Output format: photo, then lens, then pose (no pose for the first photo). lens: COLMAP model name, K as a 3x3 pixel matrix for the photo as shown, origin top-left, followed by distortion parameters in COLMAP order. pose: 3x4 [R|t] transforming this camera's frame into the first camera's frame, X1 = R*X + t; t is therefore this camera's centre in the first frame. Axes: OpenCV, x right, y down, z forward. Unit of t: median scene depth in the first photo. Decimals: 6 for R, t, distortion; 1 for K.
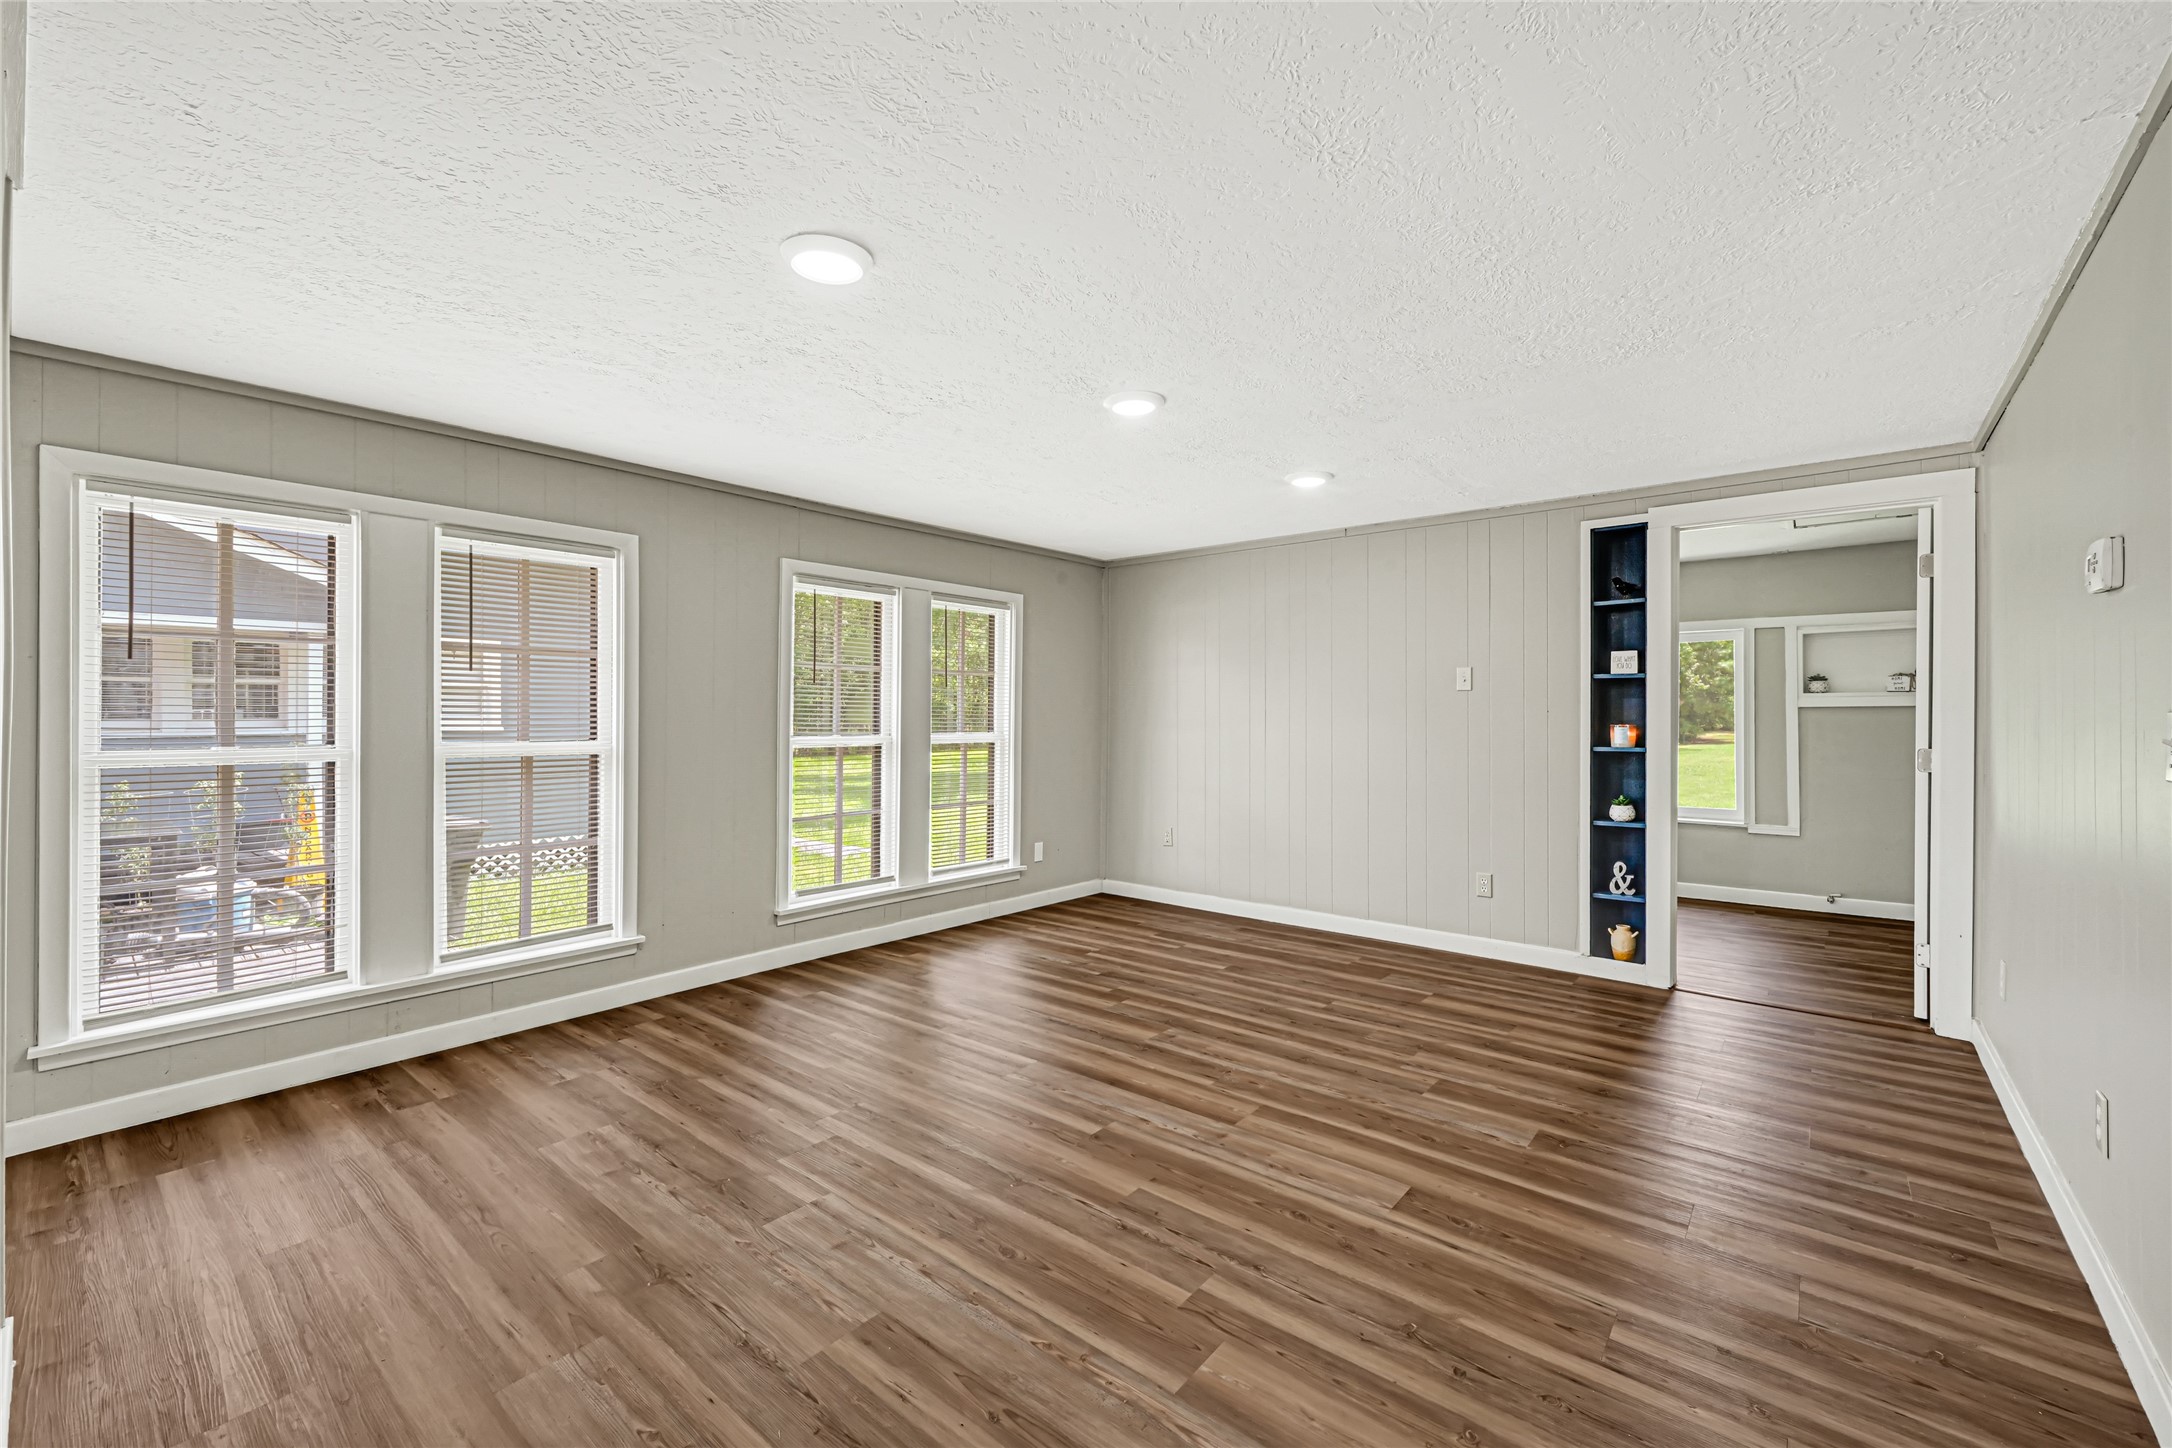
lens RADIAL K [[890.1, 0, 1086.0], [0, 890.1, 724.0], [0, 0, 1]] dist [-0.000684, -0.000156]
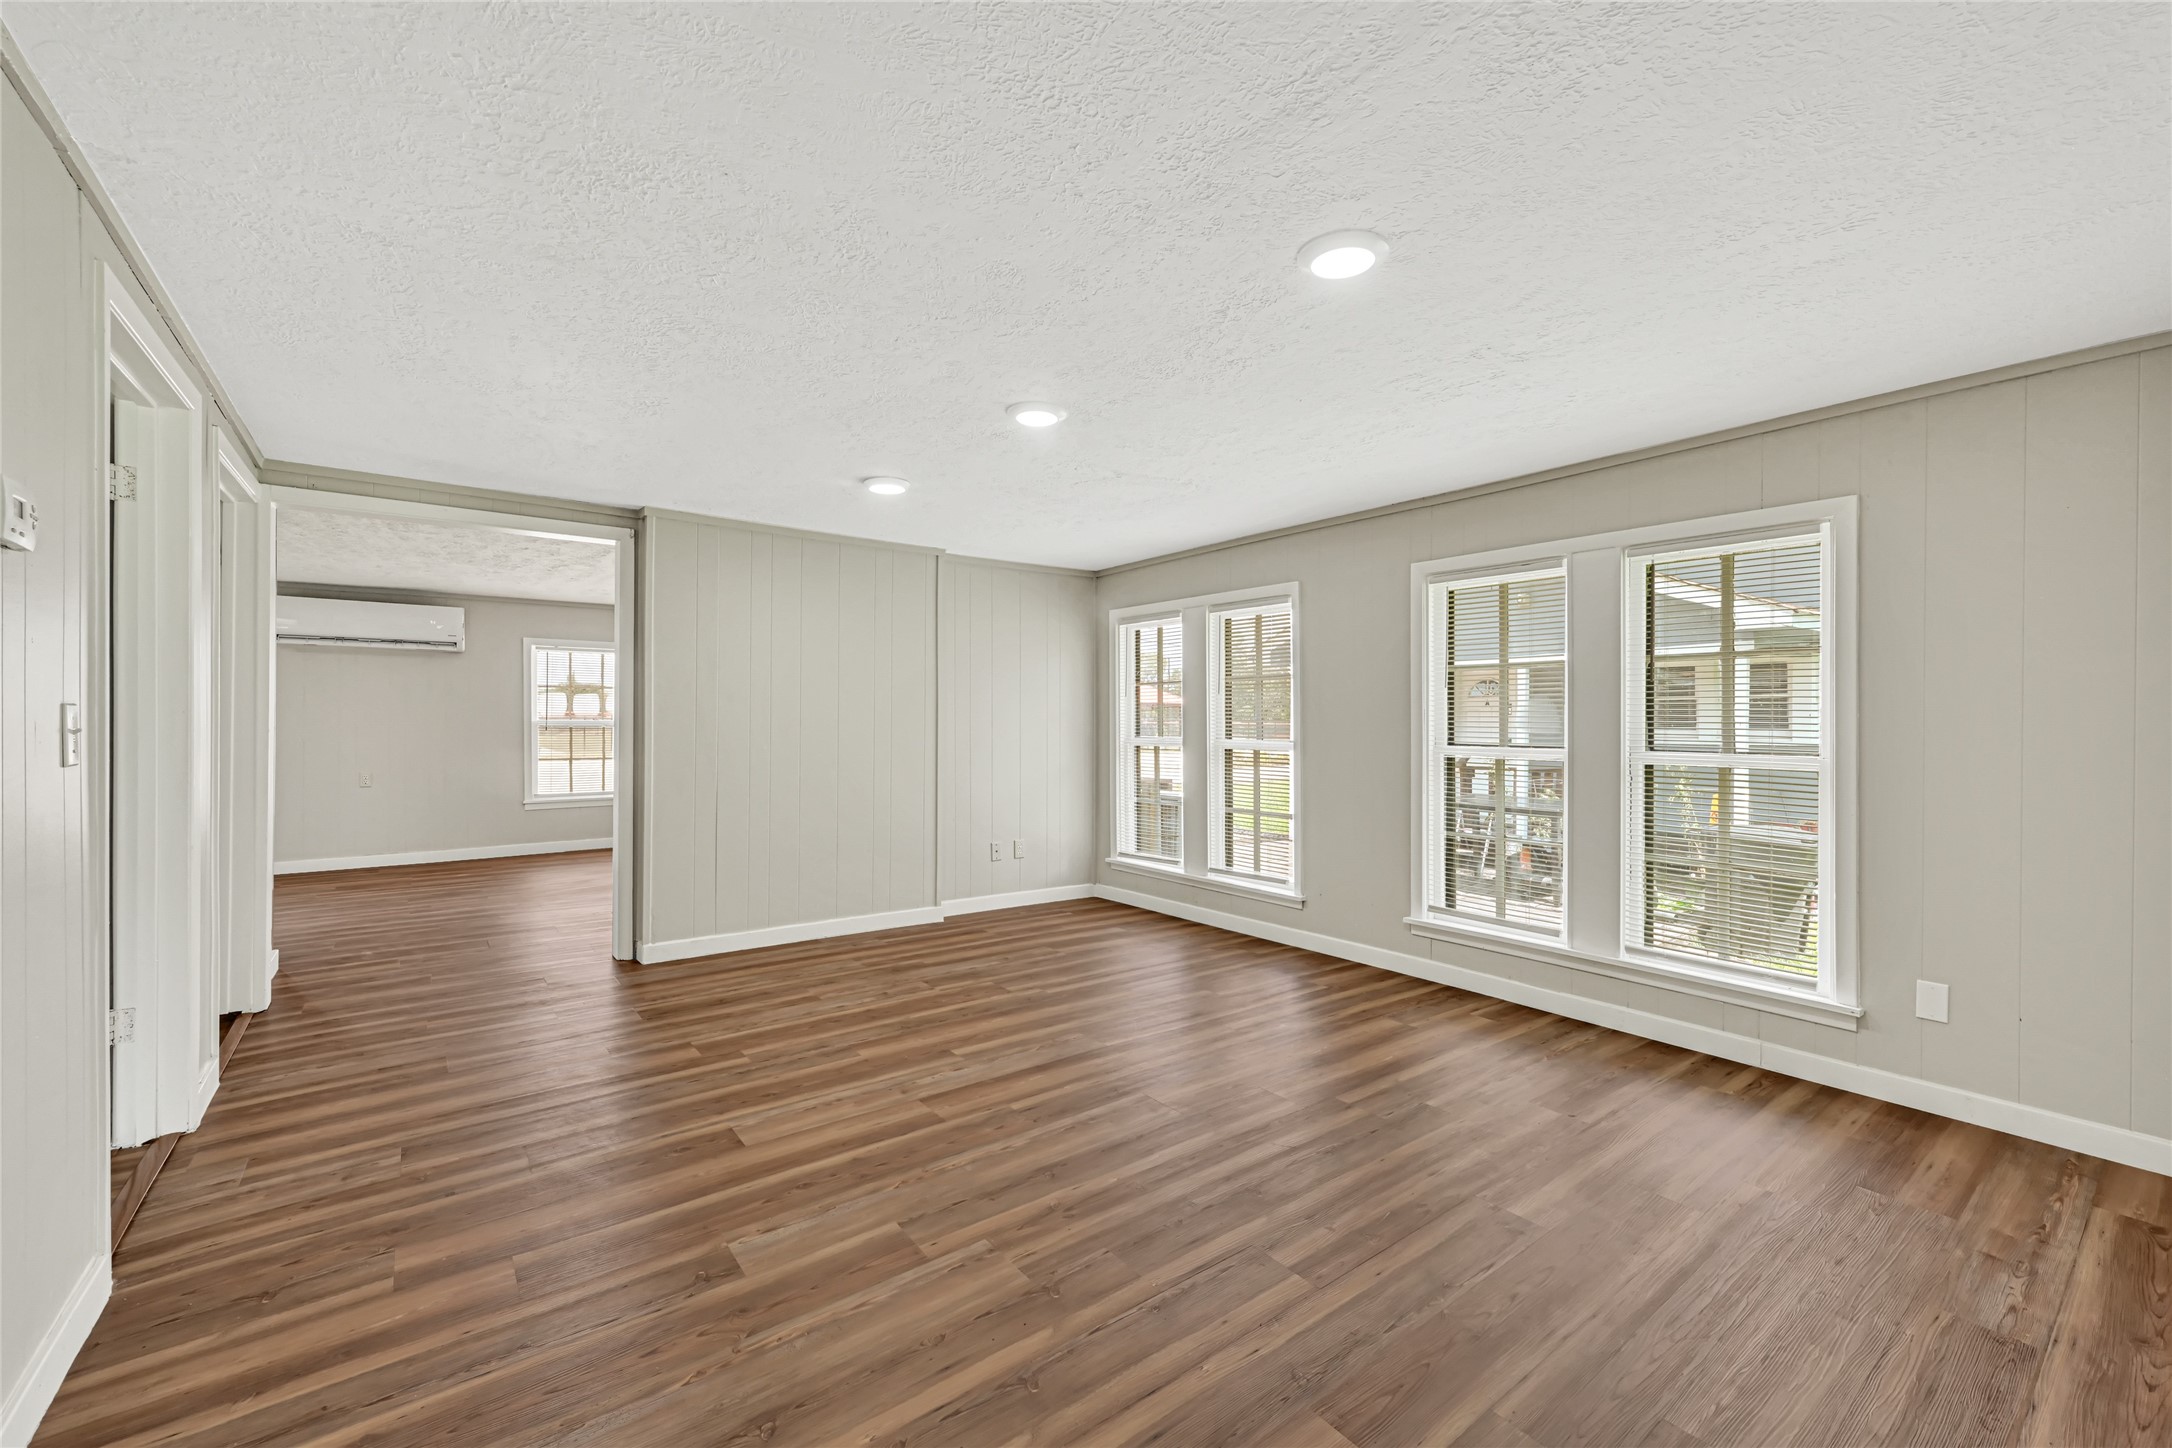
lens RADIAL K [[890.1, 0, 1086.0], [0, 890.1, 724.0], [0, 0, 1]] dist [-0.000684, -0.000156]
pose [[-0.225274, -0.000945, -0.974295, 1.053061], [-0.015439, 0.999877, 0.002599, -0.005481], [0.974173, 0.015628, -0.225261, 1.297095]]
